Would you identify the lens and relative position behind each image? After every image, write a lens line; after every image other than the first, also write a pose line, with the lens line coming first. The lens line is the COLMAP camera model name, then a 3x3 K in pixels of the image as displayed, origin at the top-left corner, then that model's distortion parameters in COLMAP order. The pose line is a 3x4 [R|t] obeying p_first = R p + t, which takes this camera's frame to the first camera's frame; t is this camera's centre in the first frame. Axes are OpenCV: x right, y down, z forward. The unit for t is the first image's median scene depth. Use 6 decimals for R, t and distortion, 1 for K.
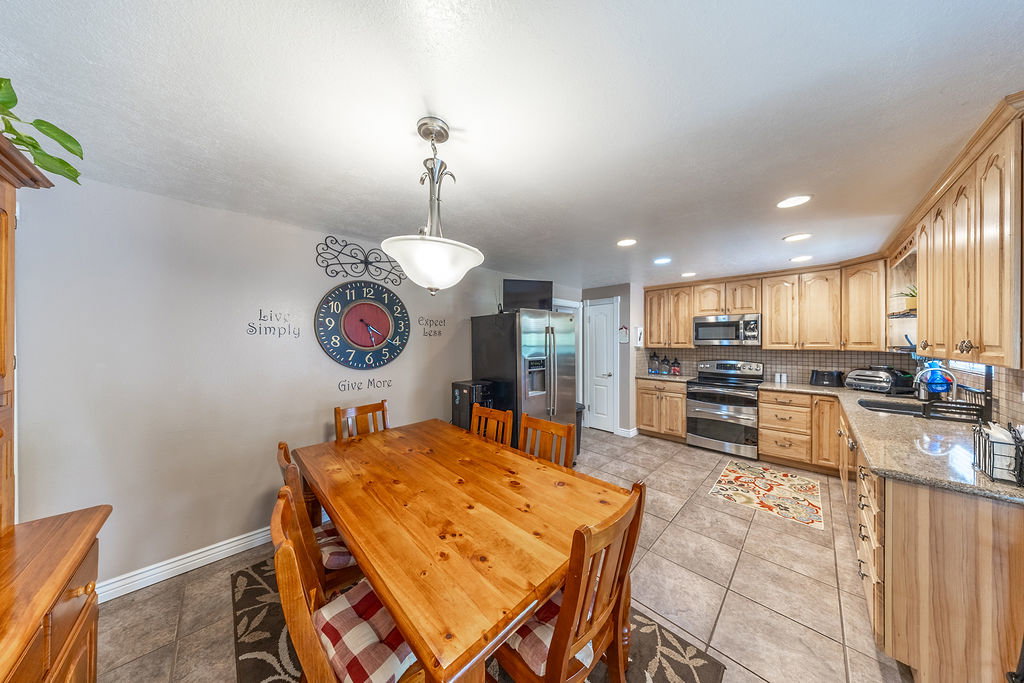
lens RADIAL K [[298.3, 0, 513.8], [0, 298.3, 342.1], [0, 0, 1]] dist [-0.002529, 0.000045]
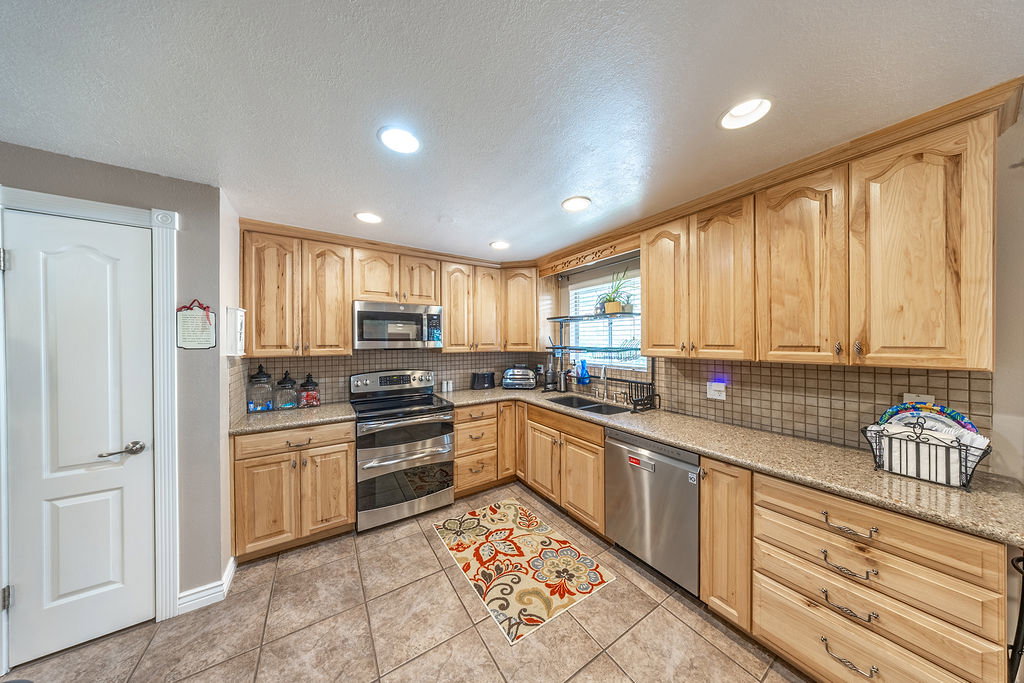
lens RADIAL K [[298.3, 0, 510.4], [0, 298.3, 341.0], [0, 0, 1]] dist [-0.002529, 0.000045]
pose [[0.208645, 0.000612, 0.977991, 0.118782], [0.005223, 0.999985, -0.001740, -0.004013], [-0.977977, 0.005471, 0.208639, 0.668469]]
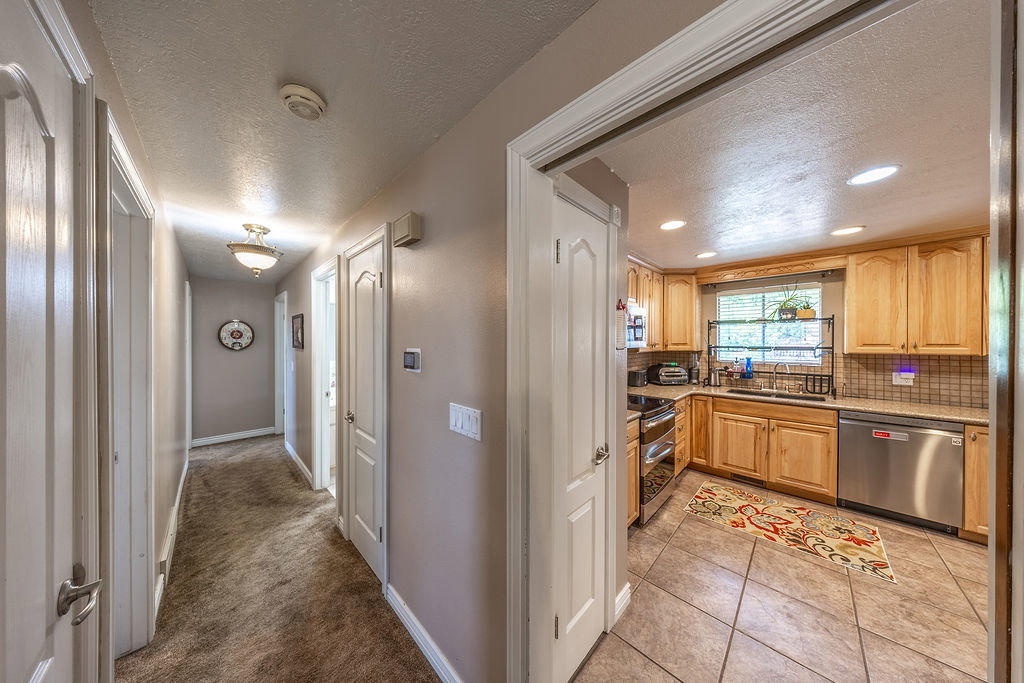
lens RADIAL K [[298.3, 0, 511.7], [0, 298.3, 343.7], [0, 0, 1]] dist [-0.002529, 0.000045]
pose [[-0.013526, -0.005764, 0.999892, 0.025222], [0.005652, 0.999967, 0.005841, -0.006588], [-0.999893, 0.005731, -0.013493, 1.365704]]
